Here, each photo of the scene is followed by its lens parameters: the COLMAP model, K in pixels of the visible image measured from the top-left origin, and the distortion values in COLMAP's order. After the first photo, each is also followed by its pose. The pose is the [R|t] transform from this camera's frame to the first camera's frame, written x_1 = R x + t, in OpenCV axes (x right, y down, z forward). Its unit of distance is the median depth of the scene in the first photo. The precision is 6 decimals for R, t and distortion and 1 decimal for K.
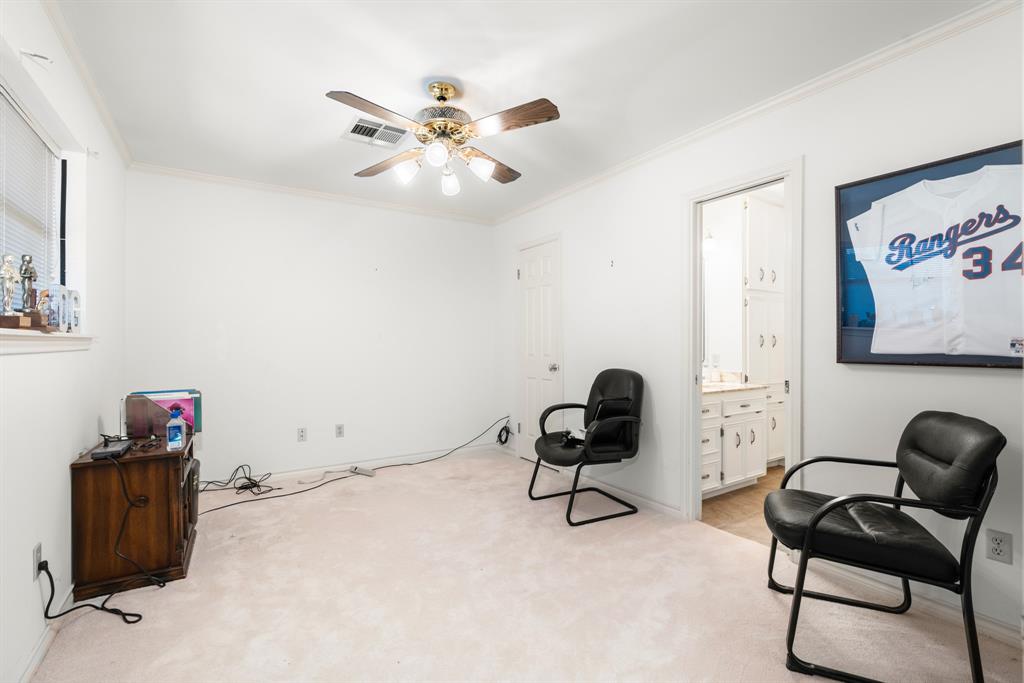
lens RADIAL K [[460.2, 0, 511.4], [0, 460.2, 343.4], [0, 0, 1]] dist [-0.007540, 0.001889]
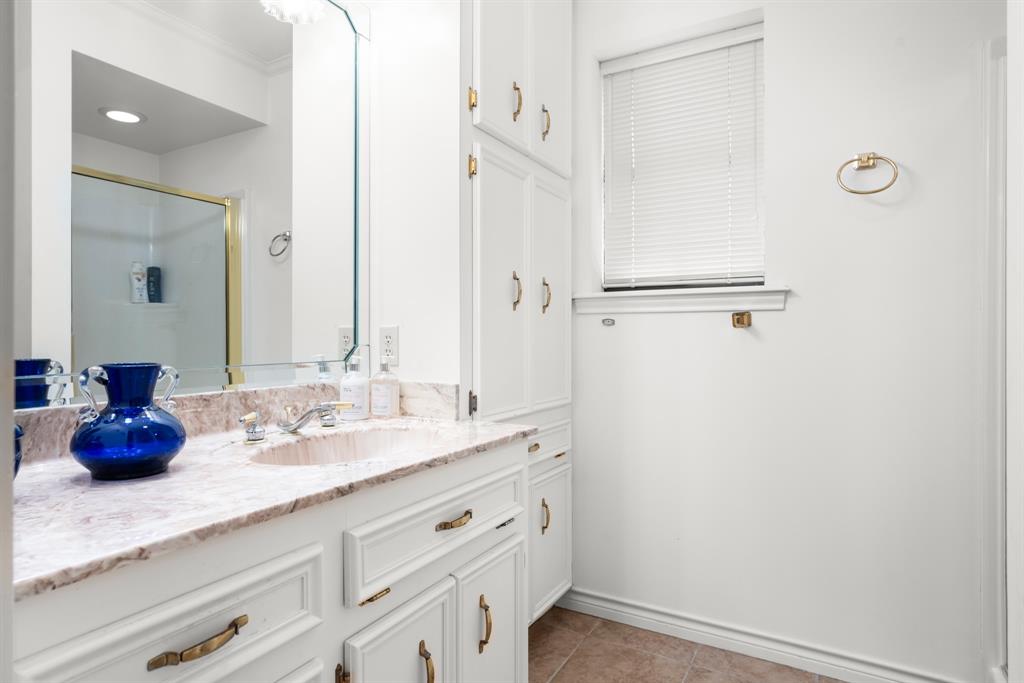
lens RADIAL K [[571.5, 0, 509.1], [0, 571.5, 339.1], [0, 0, 1]] dist [-0.002990, 0.000385]
pose [[0.888750, -0.003935, 0.458375, 0.352138], [0.001005, 0.999977, 0.006636, 0.029617], [-0.458390, -0.005437, 0.888734, 0.636091]]
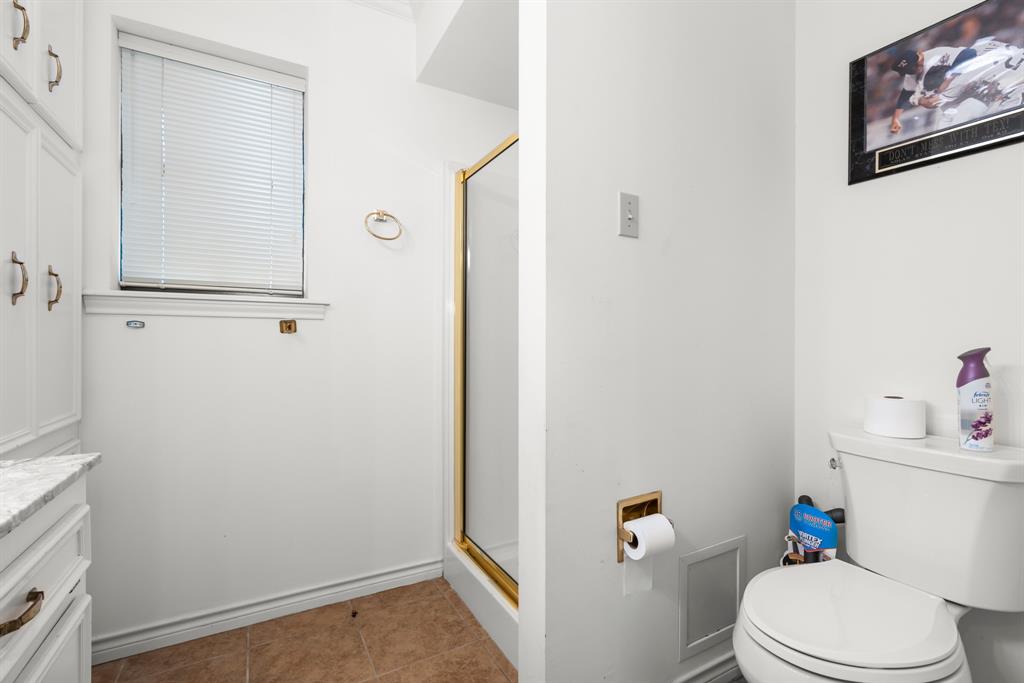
lens RADIAL K [[460.2, 0, 513.0], [0, 460.2, 341.3], [0, 0, 1]] dist [-0.007540, 0.001889]
pose [[0.058541, -0.002226, 0.998283, 0.311970], [-0.005574, 0.999981, 0.002557, 0.028801], [-0.998269, -0.005714, 0.058527, 0.730341]]
